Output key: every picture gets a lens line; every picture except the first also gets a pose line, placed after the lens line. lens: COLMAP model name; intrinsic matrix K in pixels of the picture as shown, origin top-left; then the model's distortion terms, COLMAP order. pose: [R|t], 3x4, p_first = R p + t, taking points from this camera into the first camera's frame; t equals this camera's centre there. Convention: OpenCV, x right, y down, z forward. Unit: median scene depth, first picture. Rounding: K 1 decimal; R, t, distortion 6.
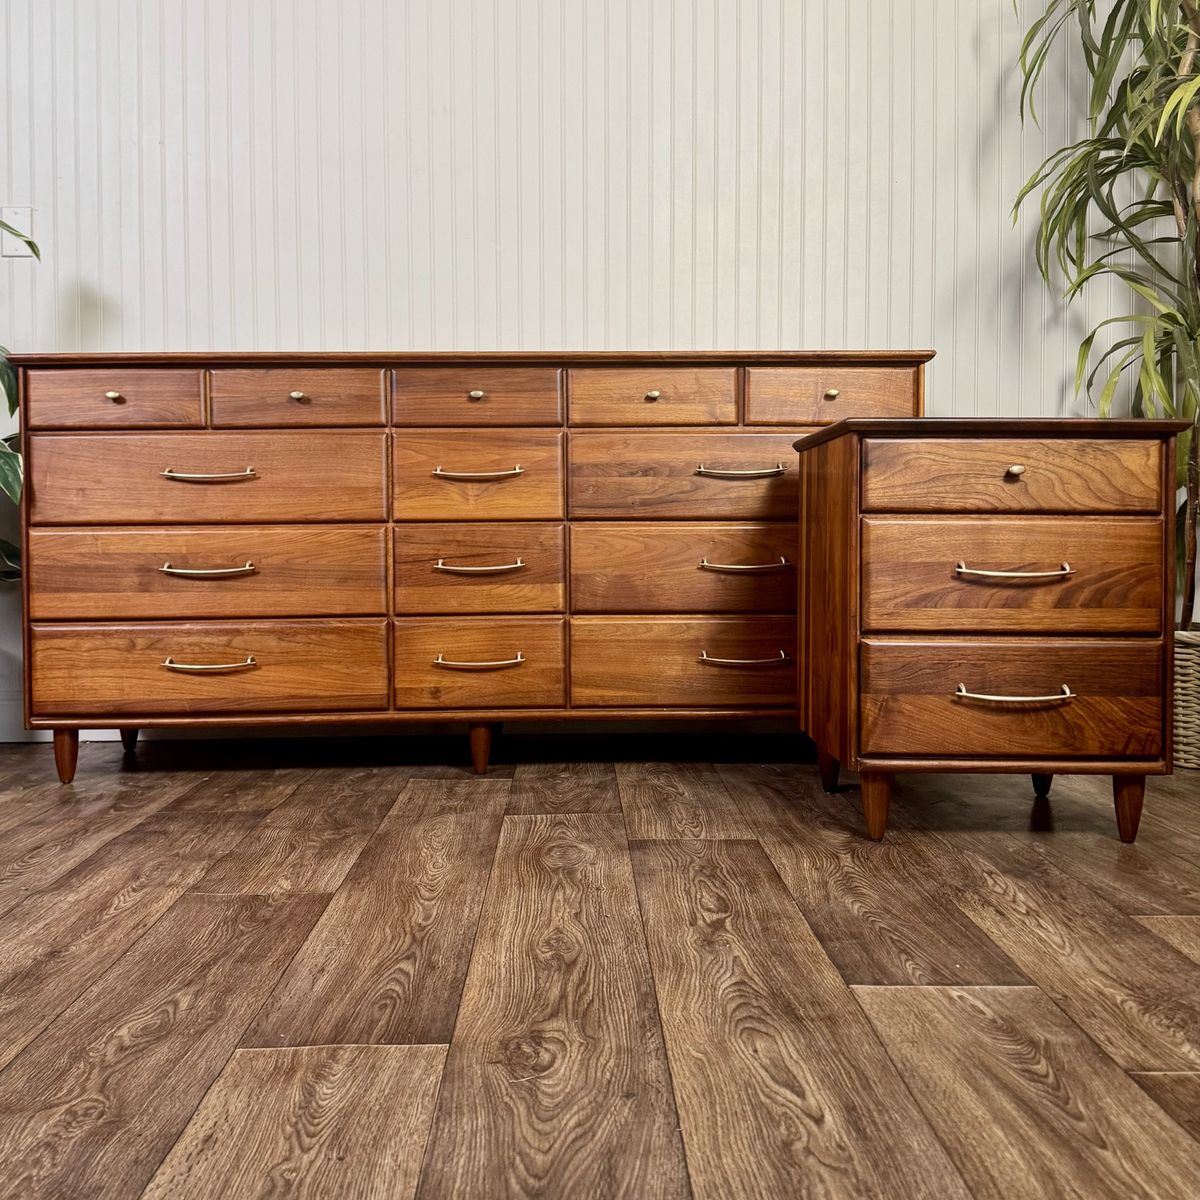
lens RADIAL K [[1190.5, 0, 580.1], [0, 1190.5, 568.2], [0, 0, 1]] dist [0.055481, 0.000000]
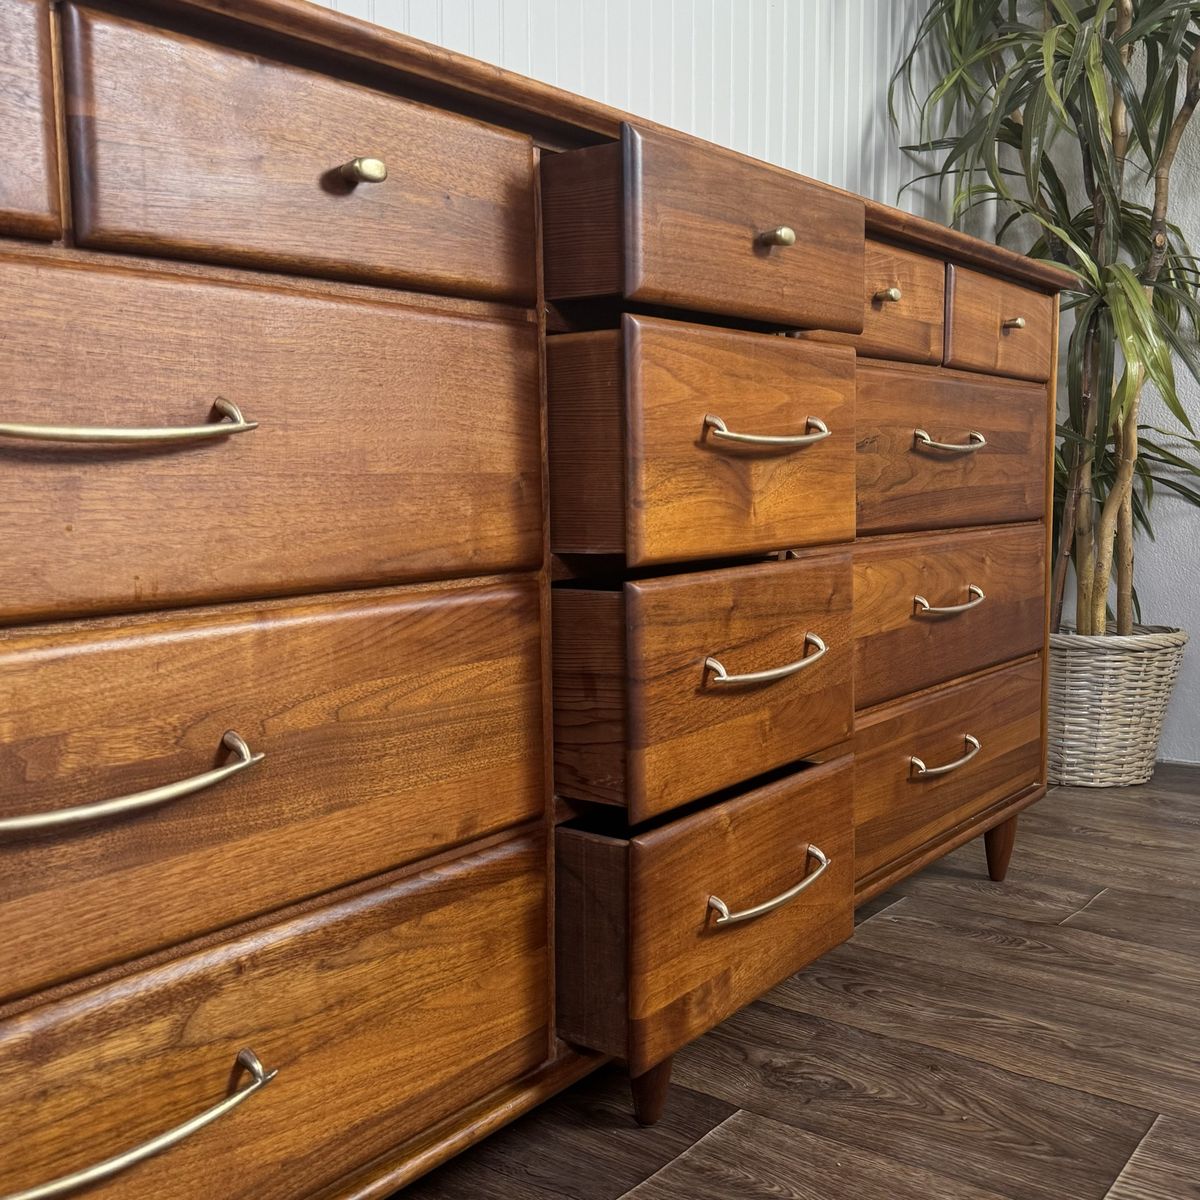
lens RADIAL K [[1275.0, 0, 630.3], [0, 1275.0, 608.3], [0, 0, 1]] dist [-0.005139, 0.000000]
pose [[0.613135, -0.085767, 0.785309, -0.452834], [0.033702, 0.996024, 0.082467, -0.057131], [-0.789259, -0.024097, 0.613588, 0.738891]]
